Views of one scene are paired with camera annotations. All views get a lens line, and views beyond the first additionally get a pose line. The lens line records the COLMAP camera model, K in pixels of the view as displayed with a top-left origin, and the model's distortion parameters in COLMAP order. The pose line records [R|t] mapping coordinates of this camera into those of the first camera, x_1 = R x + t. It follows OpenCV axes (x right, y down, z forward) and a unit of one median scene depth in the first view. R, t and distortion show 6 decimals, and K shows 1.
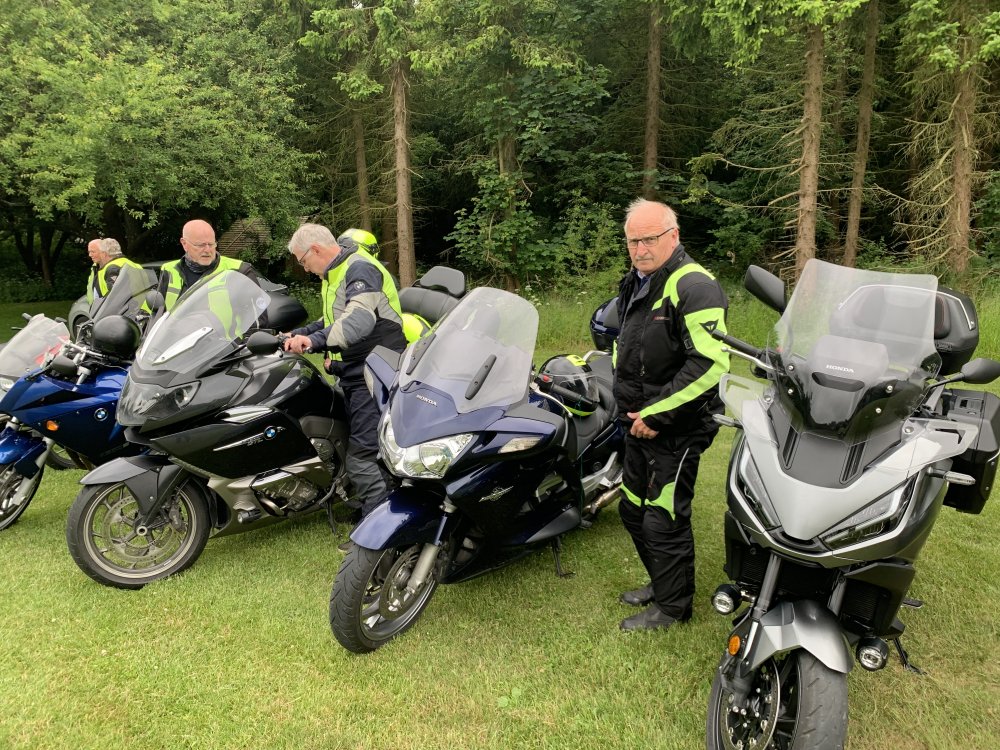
lens RADIAL K [[765.3, 0, 500.0], [0, 765.3, 375.0], [0, 0, 1]] dist [0.026362, -0.037020]
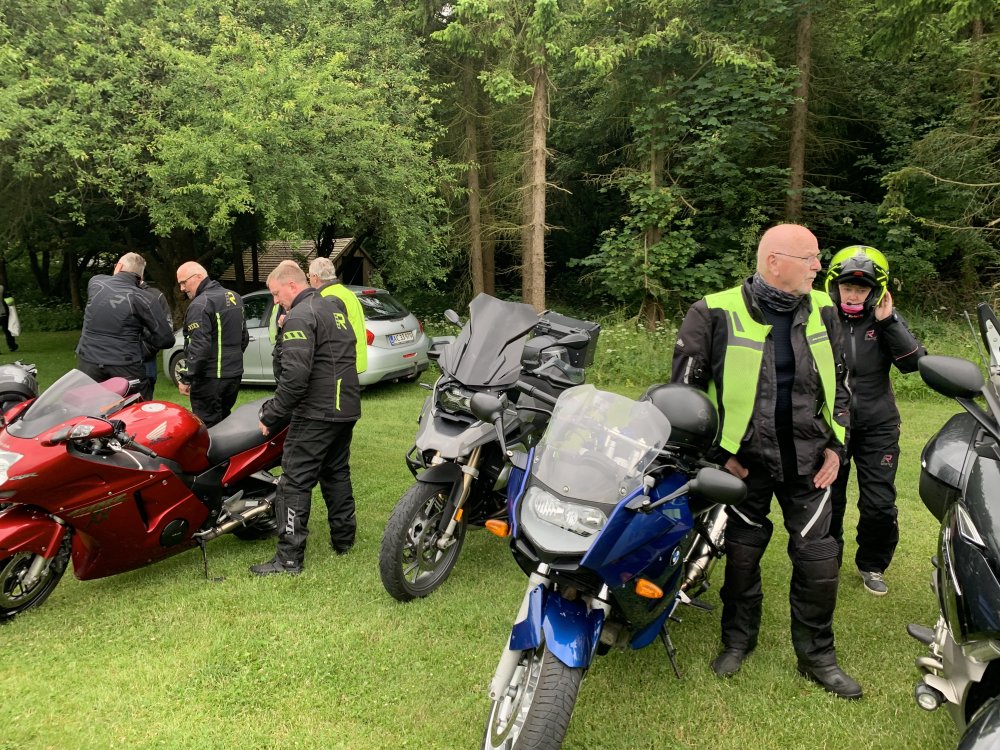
lens RADIAL K [[758.8, 0, 500.1], [0, 758.8, 405.9], [0, 0, 1]] dist [0.010412, -0.003891]
pose [[0.998768, -0.004485, 0.049416, -0.227579], [0.004083, 0.999958, 0.008249, -0.019334], [-0.049451, -0.008037, 0.998744, 0.126715]]
